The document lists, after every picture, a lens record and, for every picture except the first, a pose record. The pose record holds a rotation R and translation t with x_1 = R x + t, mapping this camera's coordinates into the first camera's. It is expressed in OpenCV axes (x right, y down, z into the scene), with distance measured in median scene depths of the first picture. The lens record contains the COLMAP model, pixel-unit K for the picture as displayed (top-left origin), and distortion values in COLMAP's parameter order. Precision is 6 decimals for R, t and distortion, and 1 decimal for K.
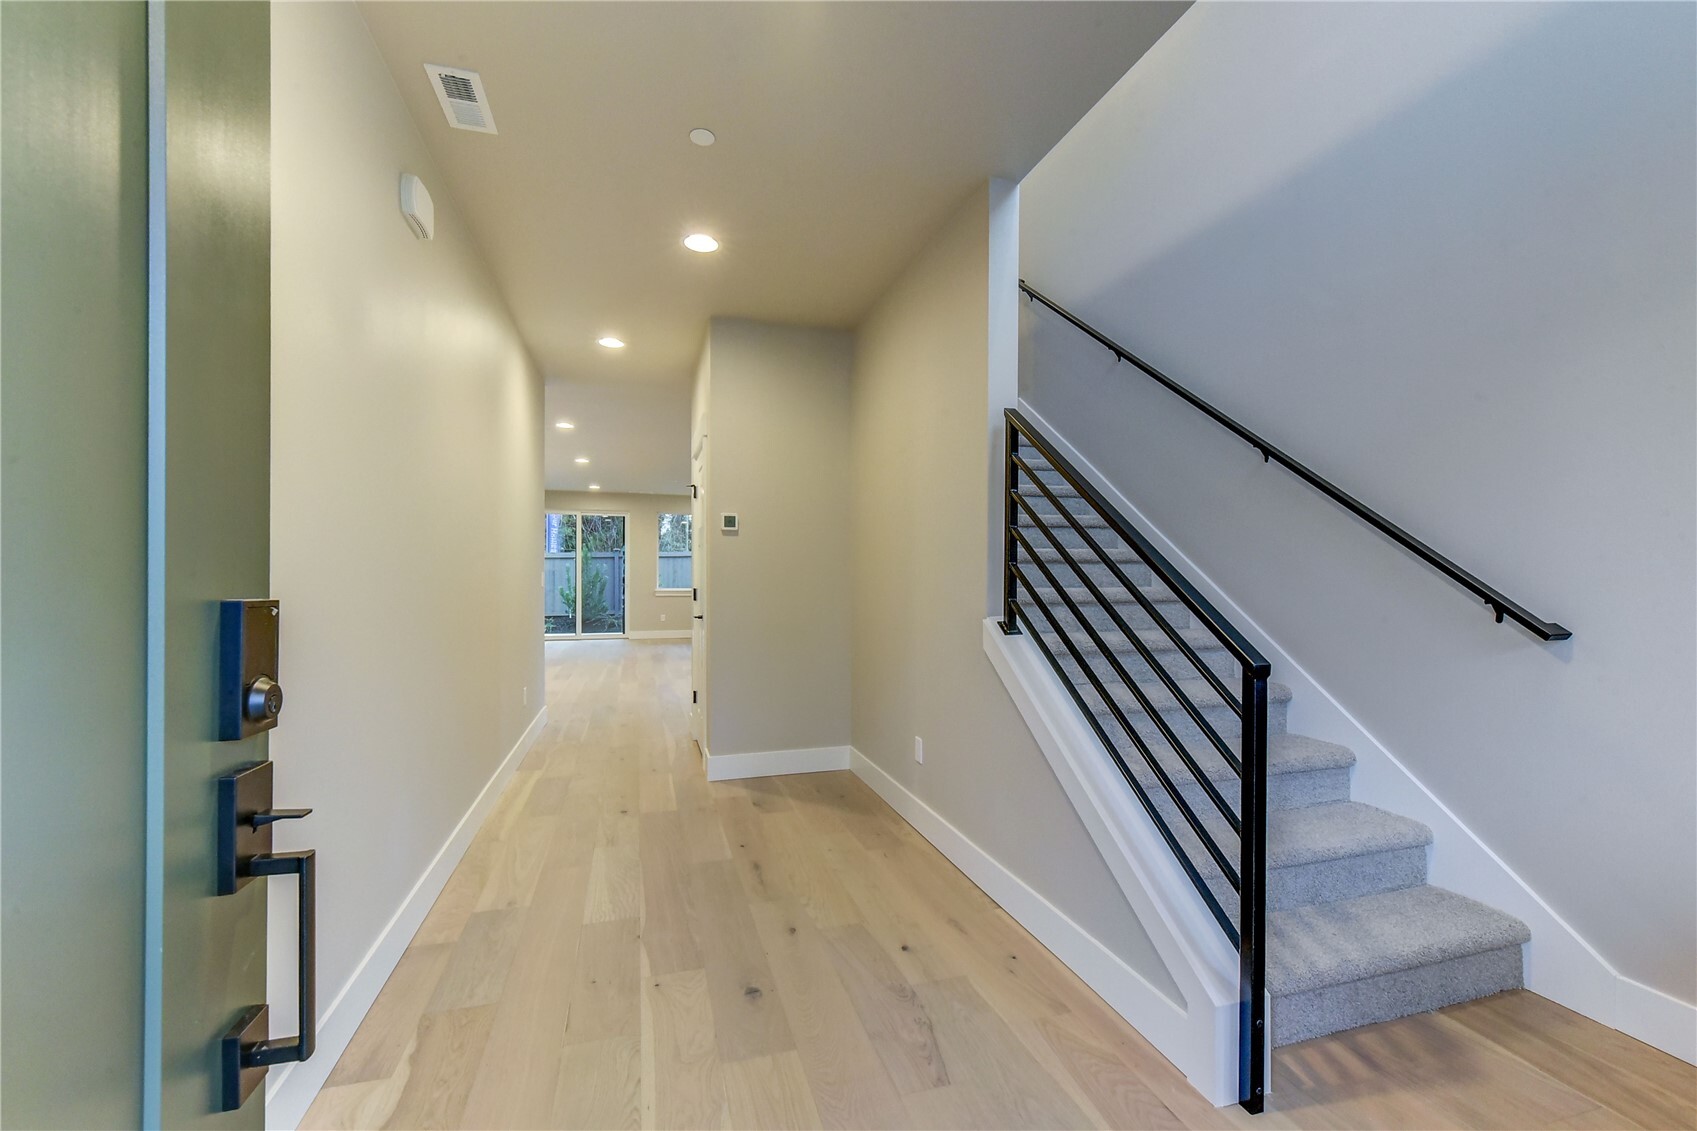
lens RADIAL K [[700.2, 0, 854.4], [0, 700.2, 576.0], [0, 0, 1]] dist [-0.000979, -0.000049]
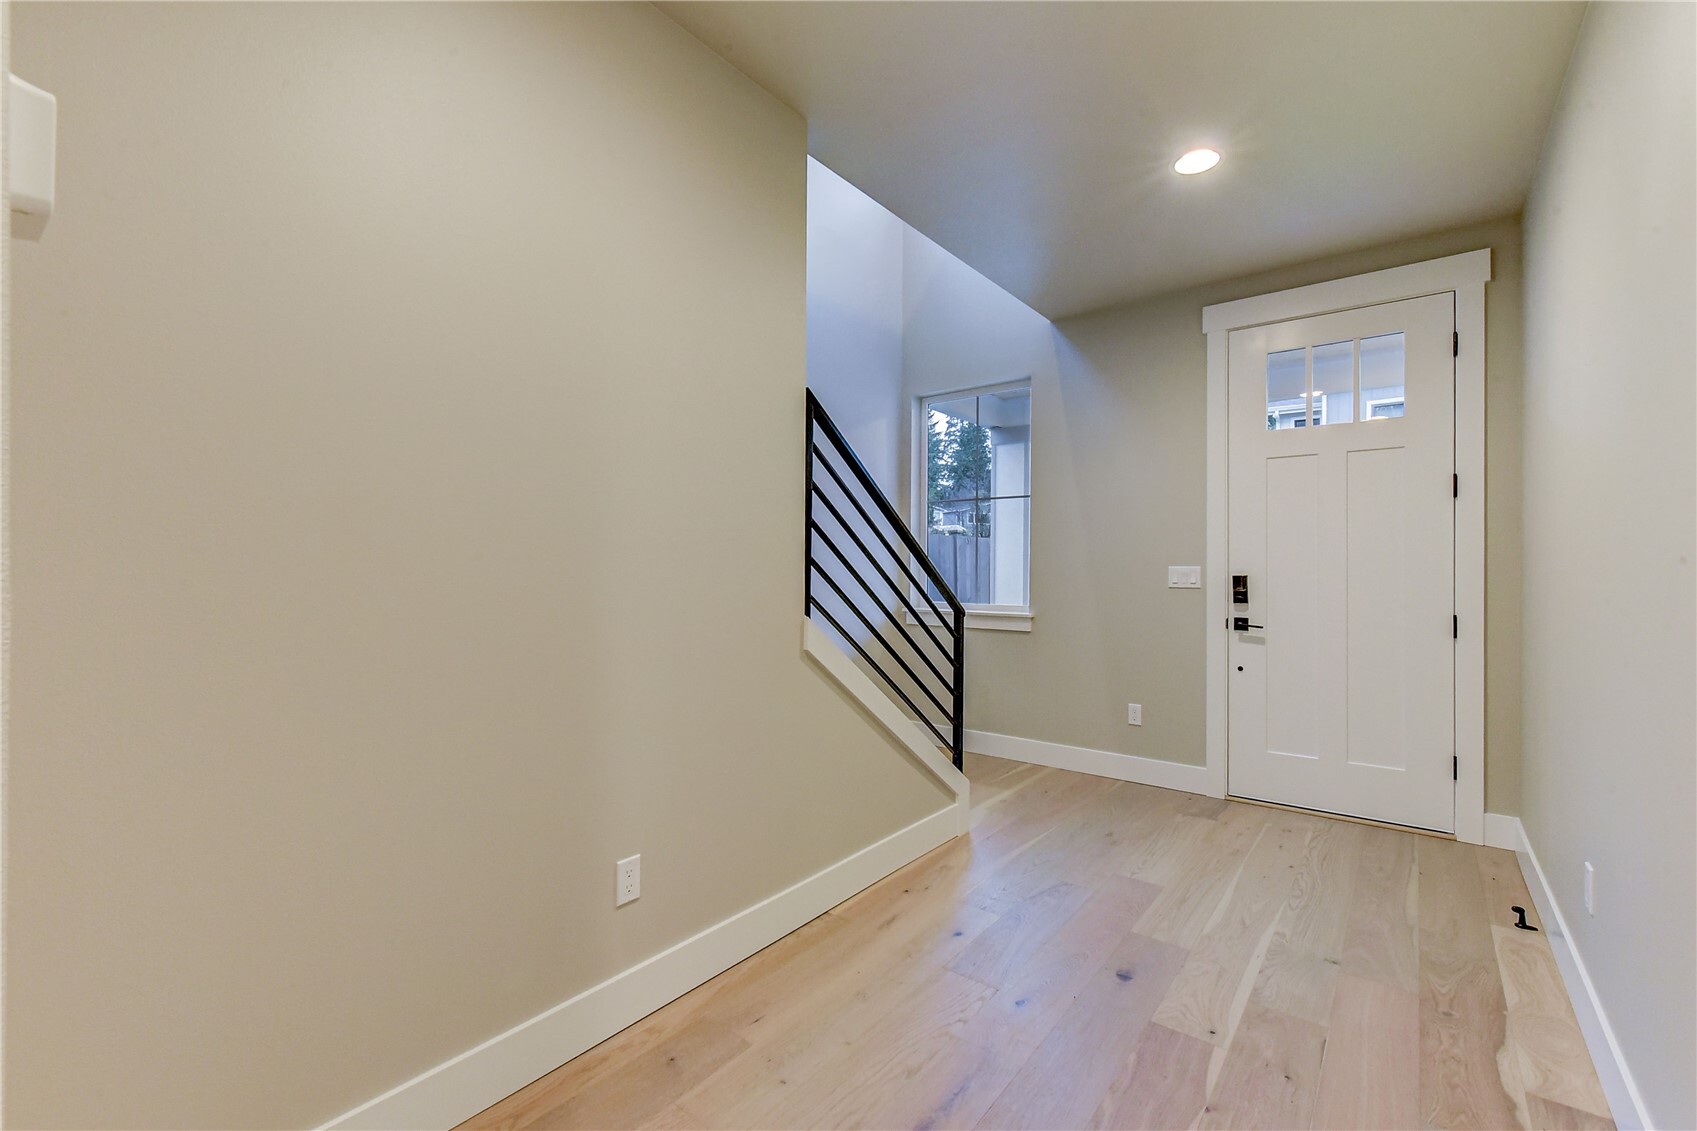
lens RADIAL K [[696.7, 0, 904.9], [0, 696.7, 564.7], [0, 0, 1]] dist [0.000186, -0.000076]
pose [[-0.601615, -0.002557, 0.798782, -0.829018], [-0.004035, 0.999992, 0.000162, 0.007706], [-0.798776, -0.003126, -0.601620, 2.042870]]
